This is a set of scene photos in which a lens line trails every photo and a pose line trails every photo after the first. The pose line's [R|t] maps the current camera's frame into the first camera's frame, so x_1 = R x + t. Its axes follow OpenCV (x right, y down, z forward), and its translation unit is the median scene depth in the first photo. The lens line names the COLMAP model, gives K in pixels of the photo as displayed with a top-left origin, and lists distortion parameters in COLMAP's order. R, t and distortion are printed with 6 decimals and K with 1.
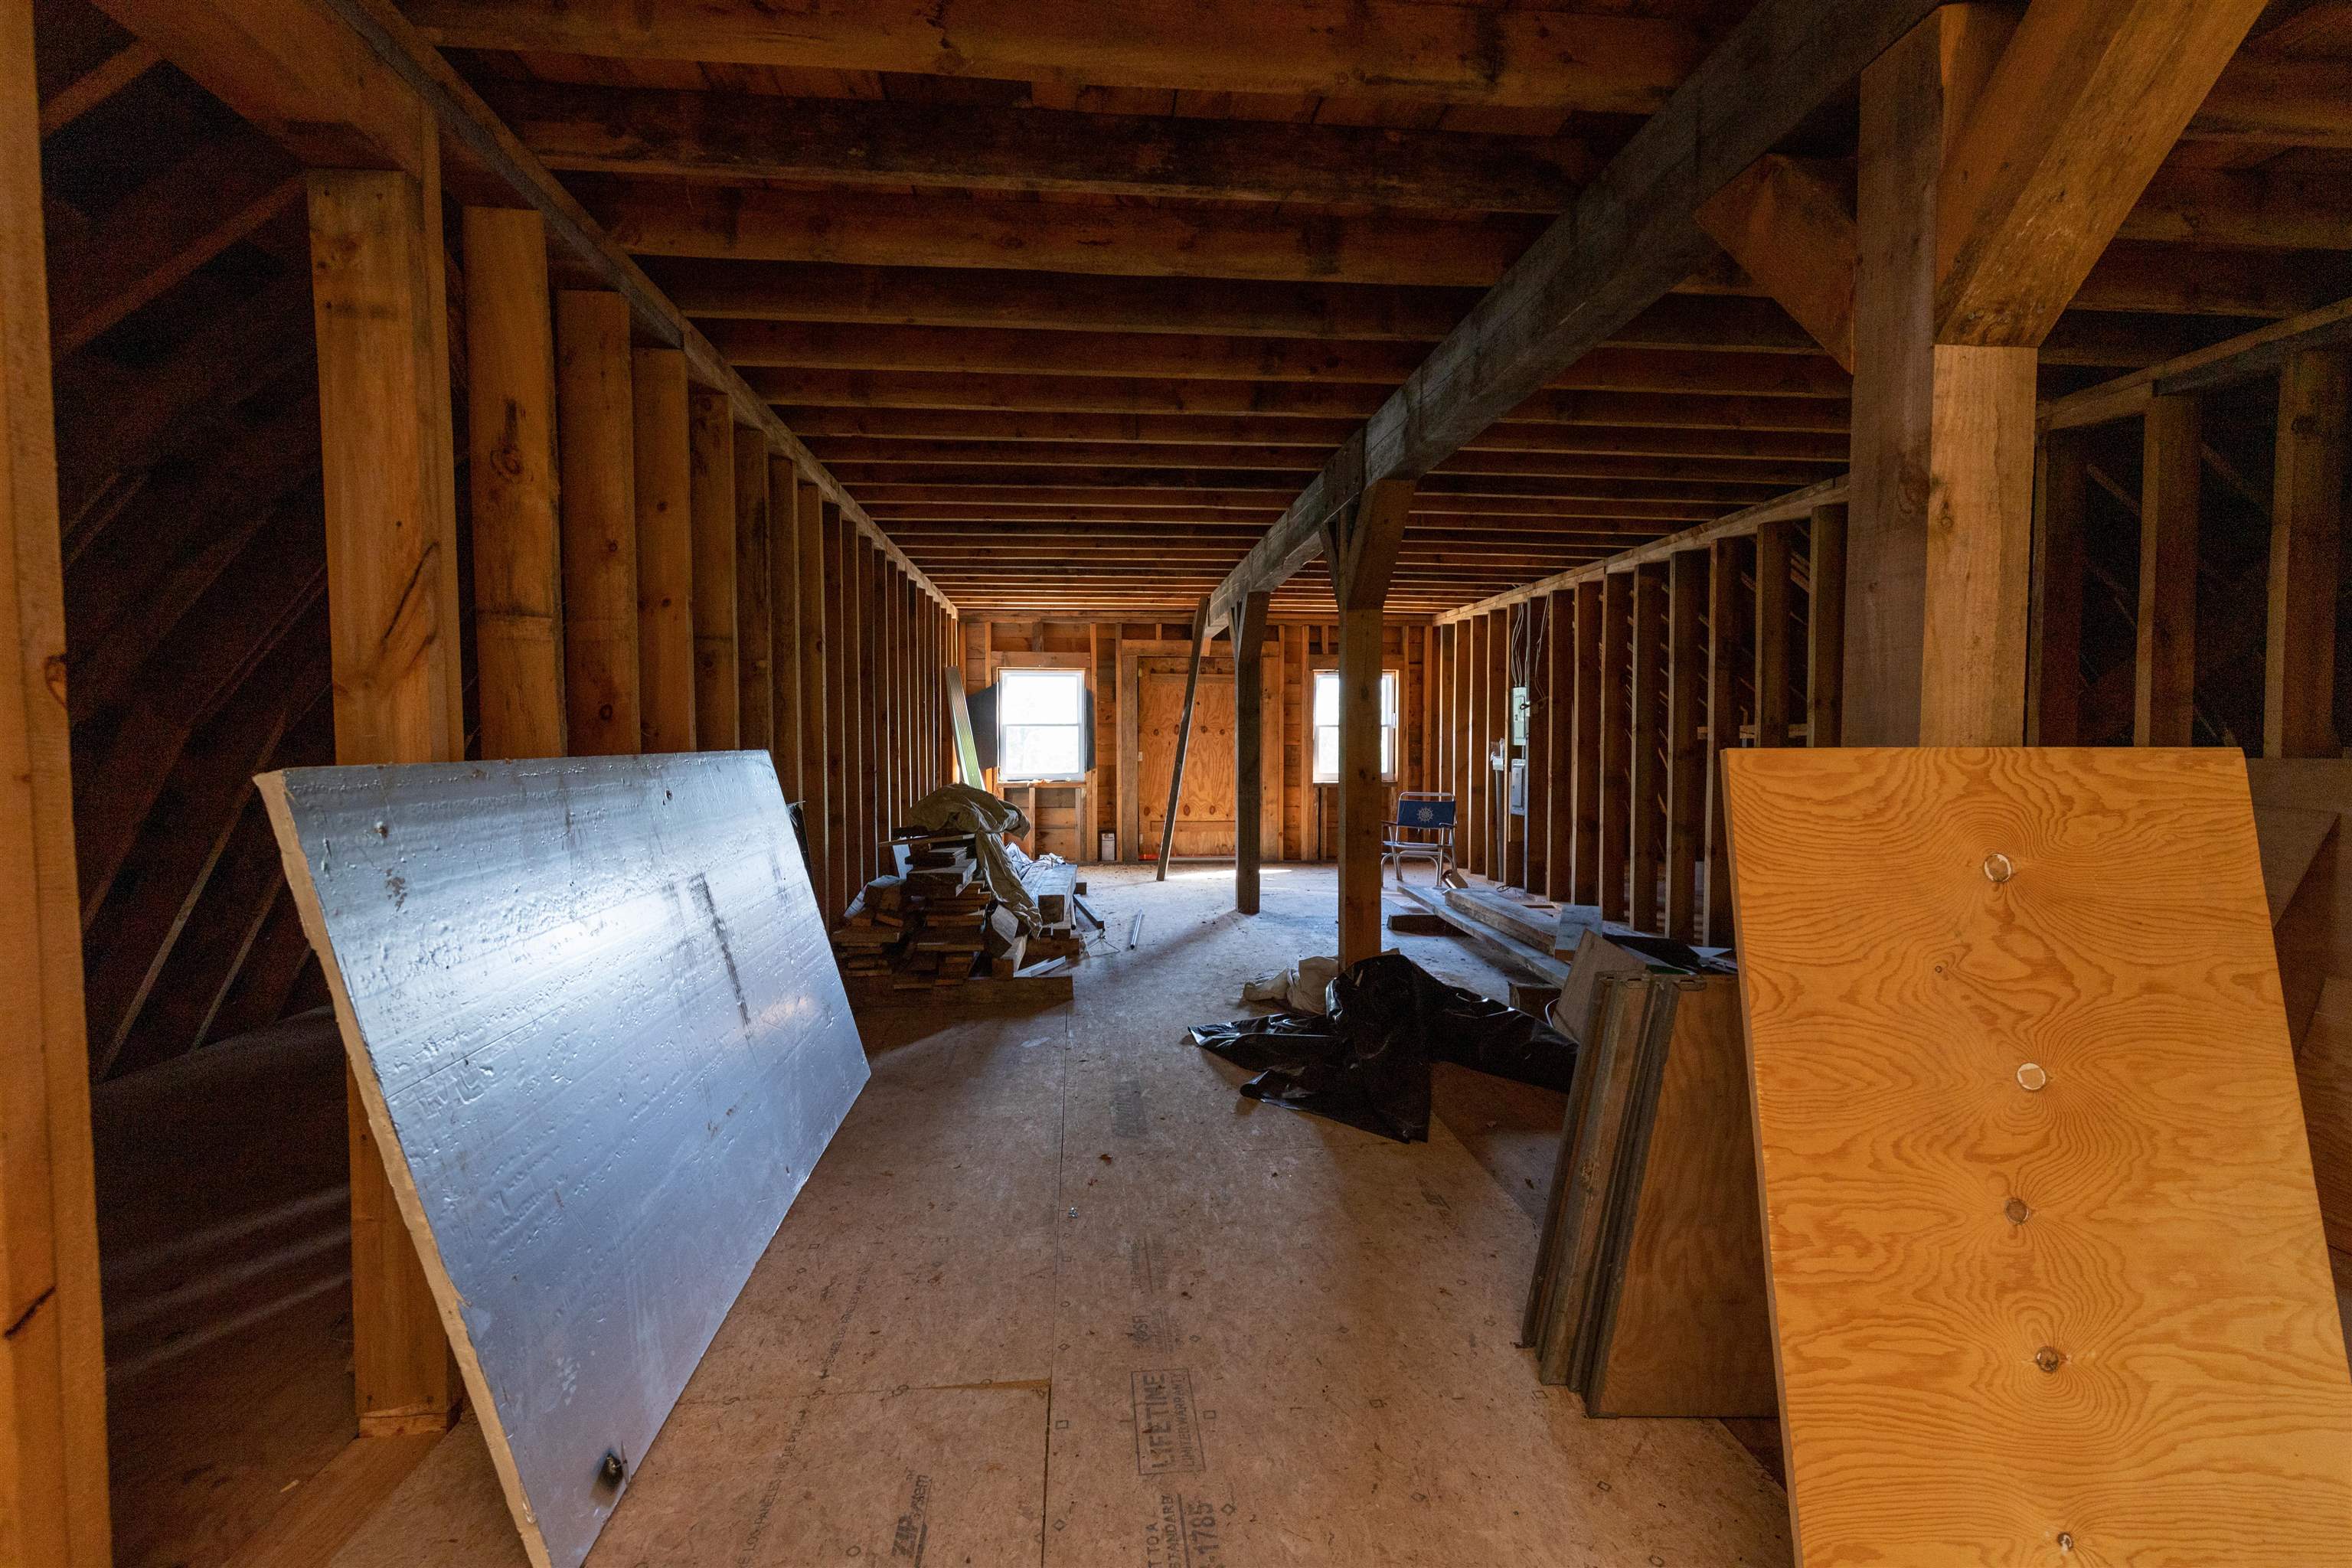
lens RADIAL K [[1012.8, 0, 1176.0], [0, 1012.8, 784.0], [0, 0, 1]] dist [0.005122, 0.000162]
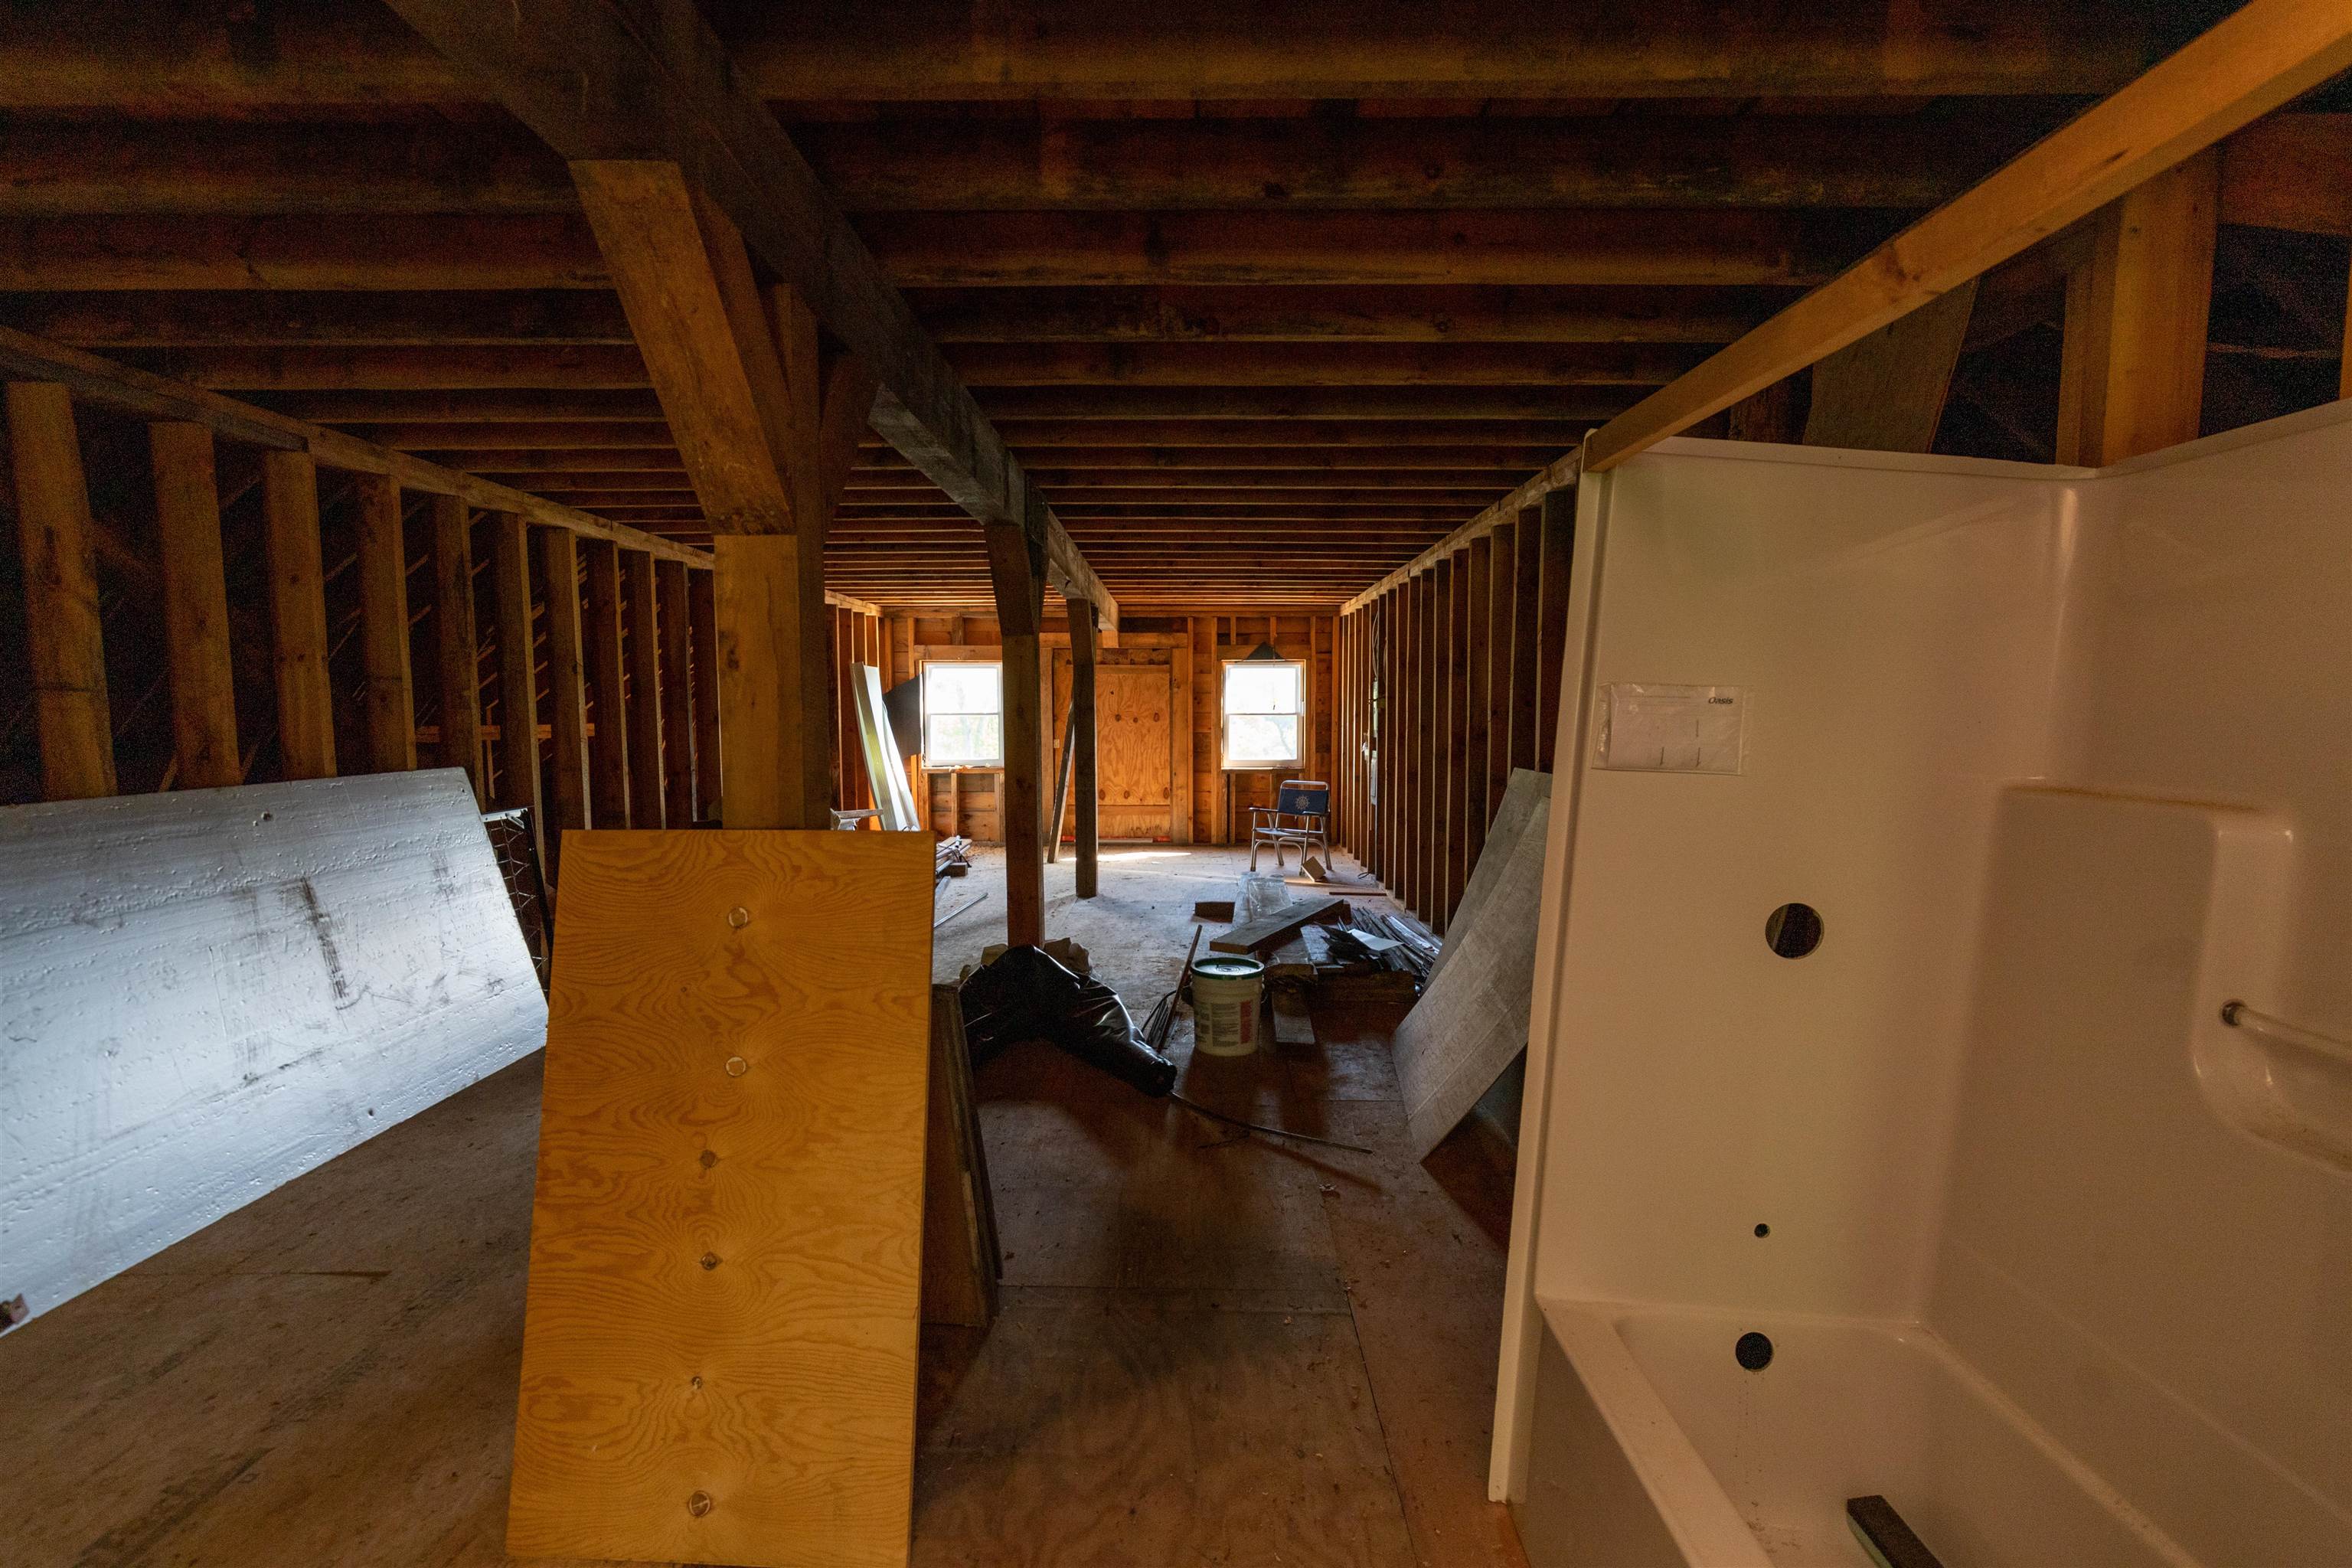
lens RADIAL K [[1012.8, 0, 1176.0], [0, 1012.8, 784.0], [0, 0, 1]] dist [0.005122, 0.000162]
pose [[0.995853, 0.004092, -0.090885, 1.509378], [-0.001351, 0.999543, 0.030203, -0.141535], [0.090967, -0.029955, 0.995403, -0.320925]]
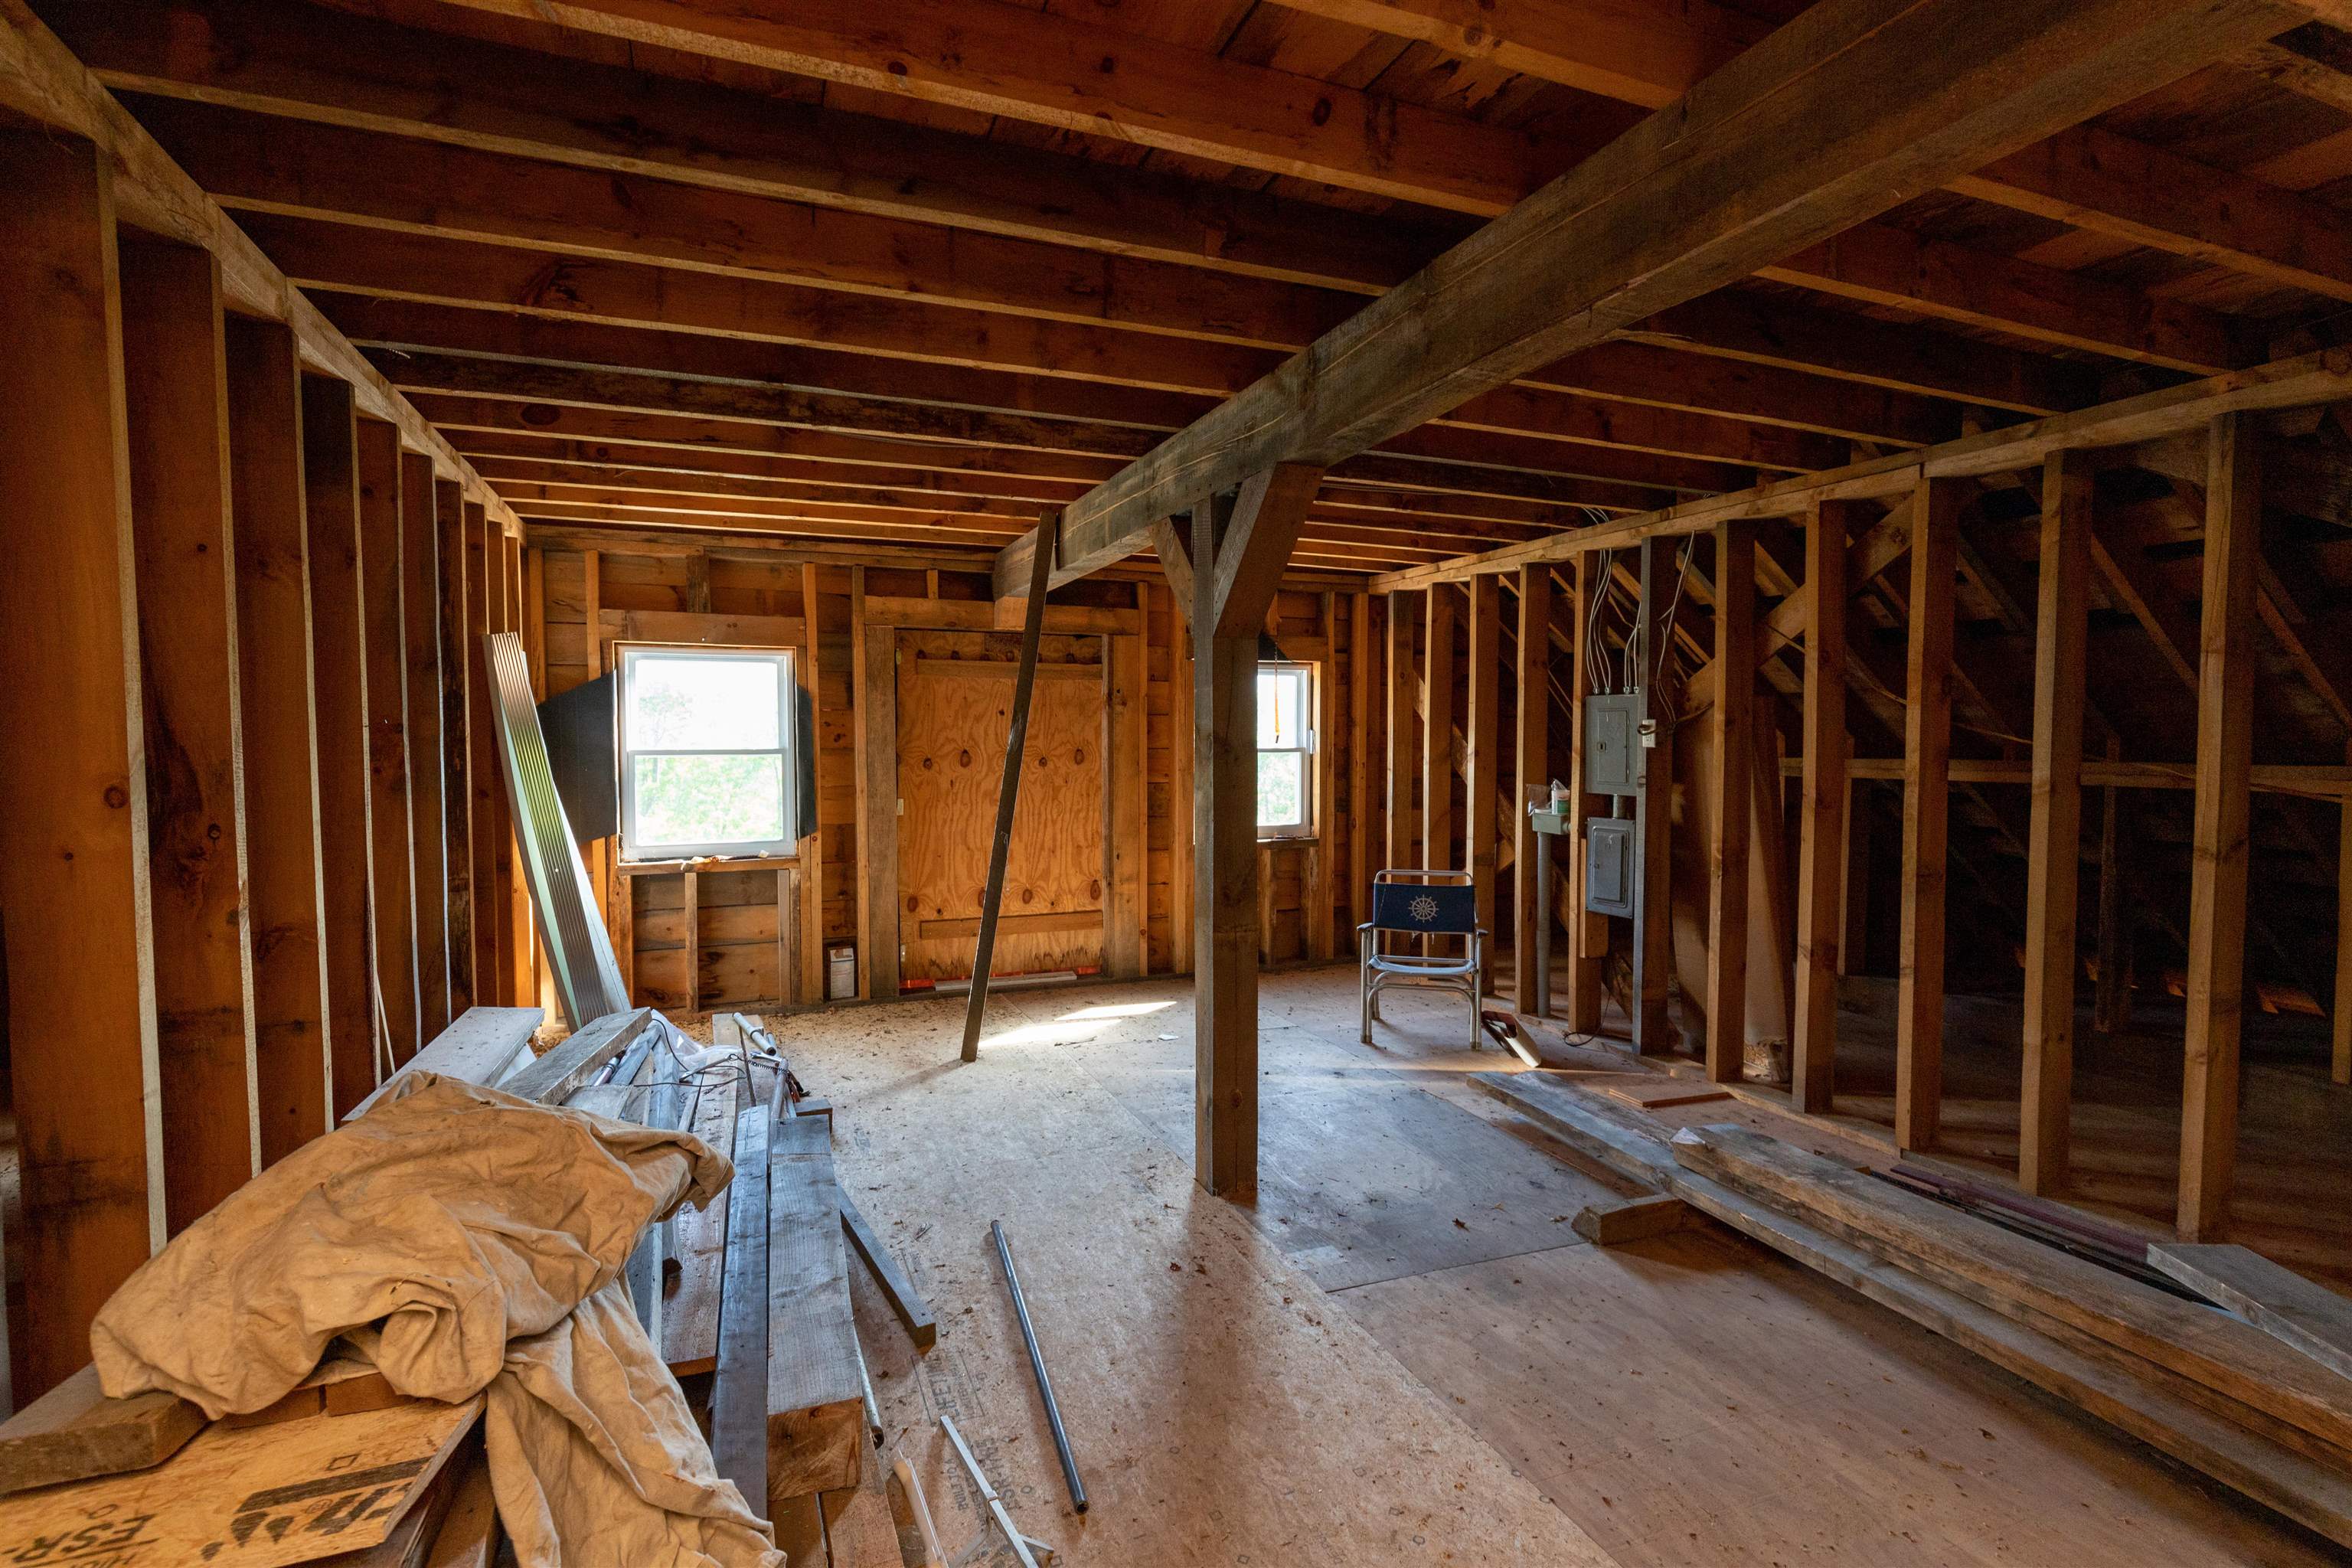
lens RADIAL K [[1086.3, 0, 1176.0], [0, 1086.3, 784.0], [0, 0, 1]] dist [0.004920, -0.000206]
pose [[0.957353, -0.013057, 0.288627, -0.510399], [0.012750, 0.999914, 0.002944, -0.325996], [-0.288641, 0.000862, 0.957437, 3.132769]]
